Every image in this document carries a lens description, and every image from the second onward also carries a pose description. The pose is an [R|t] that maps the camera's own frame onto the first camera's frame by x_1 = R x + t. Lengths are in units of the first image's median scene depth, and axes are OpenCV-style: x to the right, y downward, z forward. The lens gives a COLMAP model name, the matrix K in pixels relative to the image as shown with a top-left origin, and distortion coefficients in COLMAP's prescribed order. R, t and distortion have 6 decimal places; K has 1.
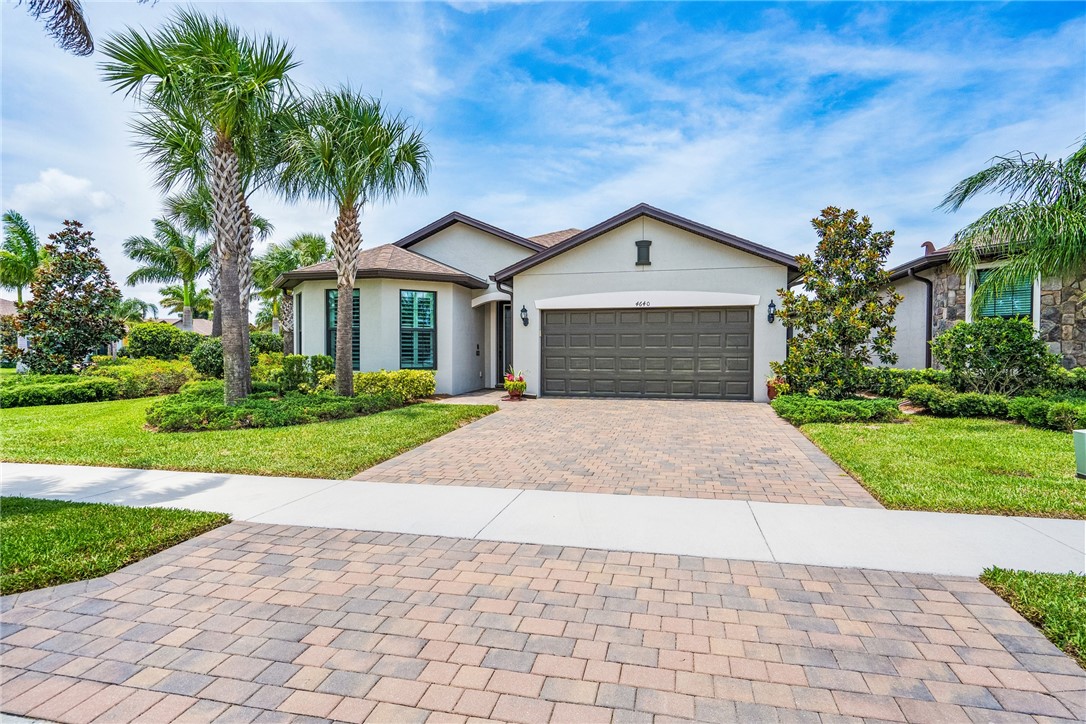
lens RADIAL K [[570.3, 0, 543.1], [0, 570.3, 362.5], [0, 0, 1]] dist [-0.000748, -0.000287]
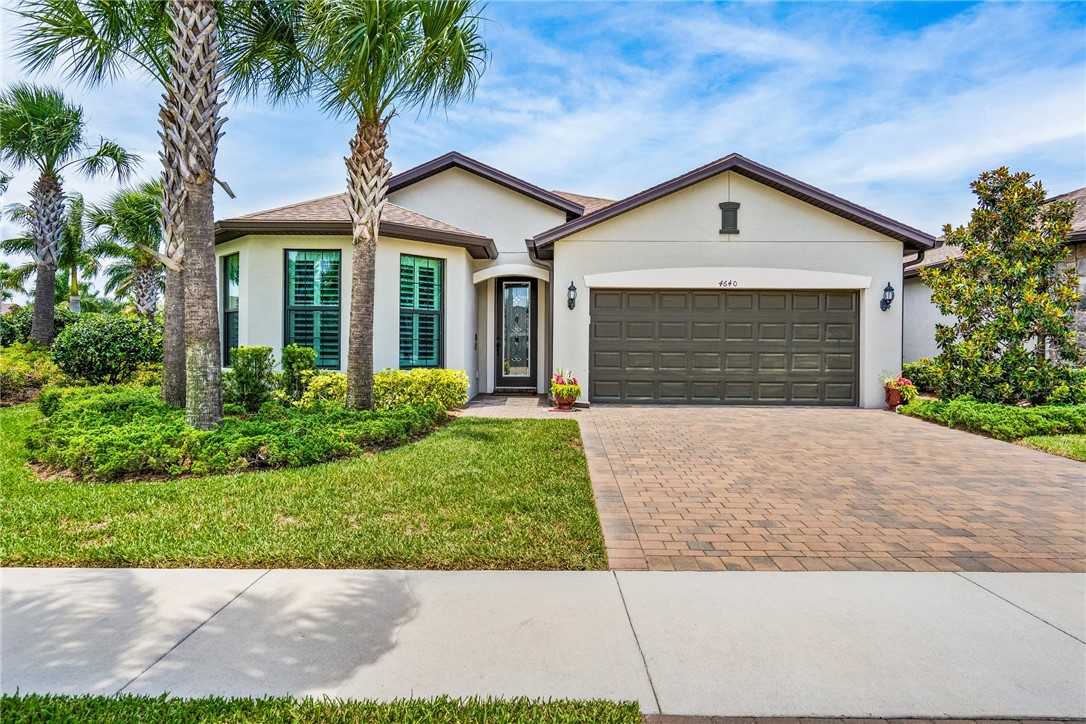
lens RADIAL K [[652.3, 0, 543.7], [0, 652.3, 360.3], [0, 0, 1]] dist [0.006264, -0.008606]
pose [[0.974207, 0.002102, 0.225647, -0.249056], [-0.002554, 0.999995, 0.001710, 0.000609], [-0.225642, -0.002242, 0.974208, 0.177147]]
